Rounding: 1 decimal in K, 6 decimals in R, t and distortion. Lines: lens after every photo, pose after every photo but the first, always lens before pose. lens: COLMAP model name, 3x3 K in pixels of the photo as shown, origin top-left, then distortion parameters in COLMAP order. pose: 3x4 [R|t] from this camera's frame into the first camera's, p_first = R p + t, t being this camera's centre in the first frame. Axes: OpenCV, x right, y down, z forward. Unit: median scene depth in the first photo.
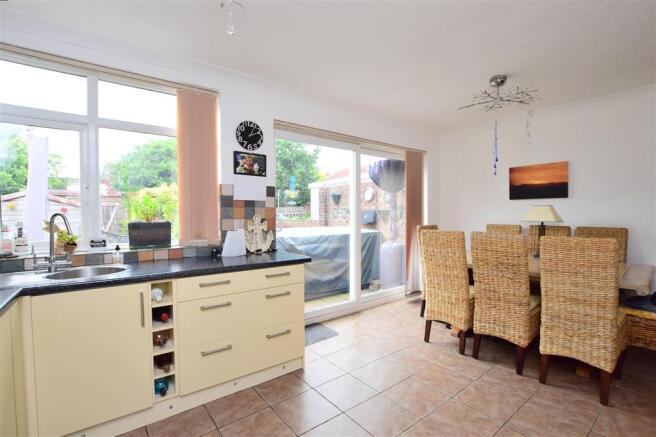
lens RADIAL K [[298.0, 0, 332.7], [0, 298.0, 223.9], [0, 0, 1]] dist [-0.029776, 0.000651]
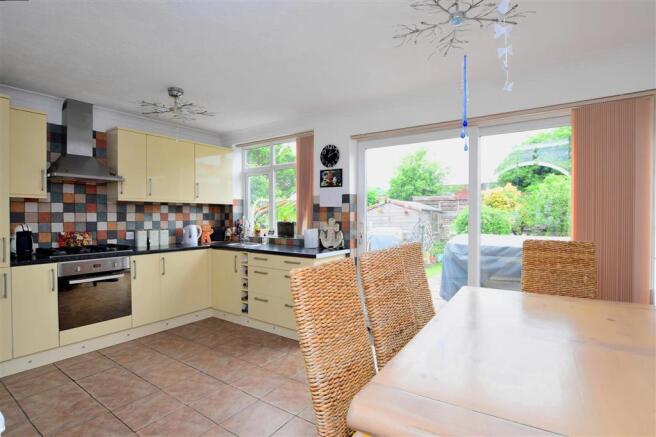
lens RADIAL K [[330.0, 0, 328.4], [0, 330.0, 219.9], [0, 0, 1]] dist [-0.027979, 0.001143]
pose [[0.293978, 0.015229, -0.955691, 1.070596], [-0.034502, 0.999390, 0.005313, -0.030233], [0.955189, 0.031412, 0.294324, 0.580299]]
